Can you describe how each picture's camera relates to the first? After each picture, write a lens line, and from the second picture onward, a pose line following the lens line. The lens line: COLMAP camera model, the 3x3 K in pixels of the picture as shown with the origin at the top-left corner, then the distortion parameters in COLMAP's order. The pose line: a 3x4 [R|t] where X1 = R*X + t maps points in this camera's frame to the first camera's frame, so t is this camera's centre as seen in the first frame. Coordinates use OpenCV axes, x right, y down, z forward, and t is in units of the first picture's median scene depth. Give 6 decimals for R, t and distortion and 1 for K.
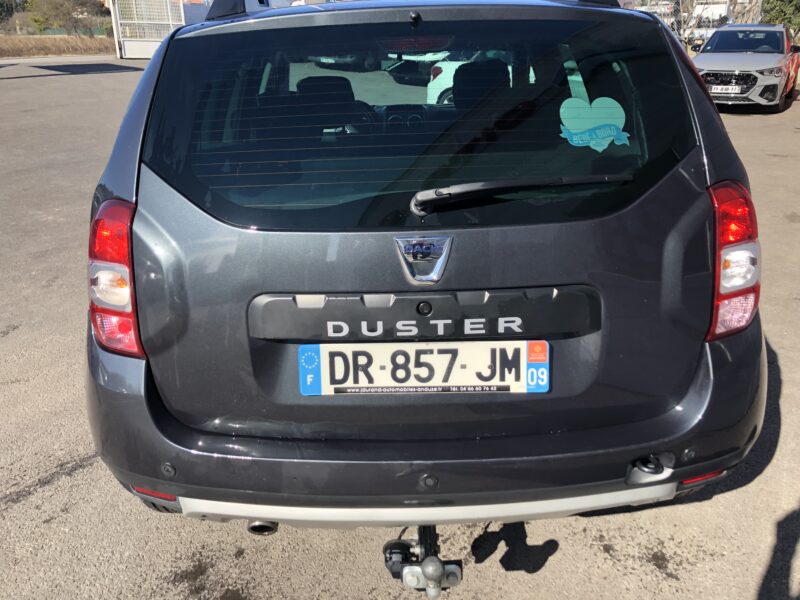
lens RADIAL K [[650.4, 0, 396.2], [0, 650.4, 301.0], [0, 0, 1]] dist [0.034345, -0.029177]
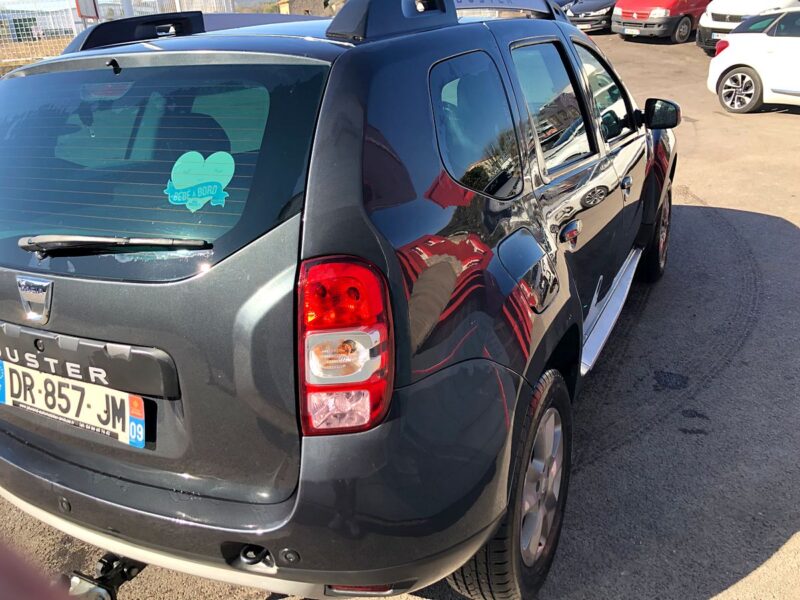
lens RADIAL K [[650.4, 0, 396.3], [0, 650.4, 297.9], [0, 0, 1]] dist [0.034345, -0.029177]
pose [[0.897613, 0.138826, -0.418352, 0.952192], [-0.125228, 0.990316, 0.059940, -0.192223], [0.422621, -0.001413, 0.906305, 0.266126]]
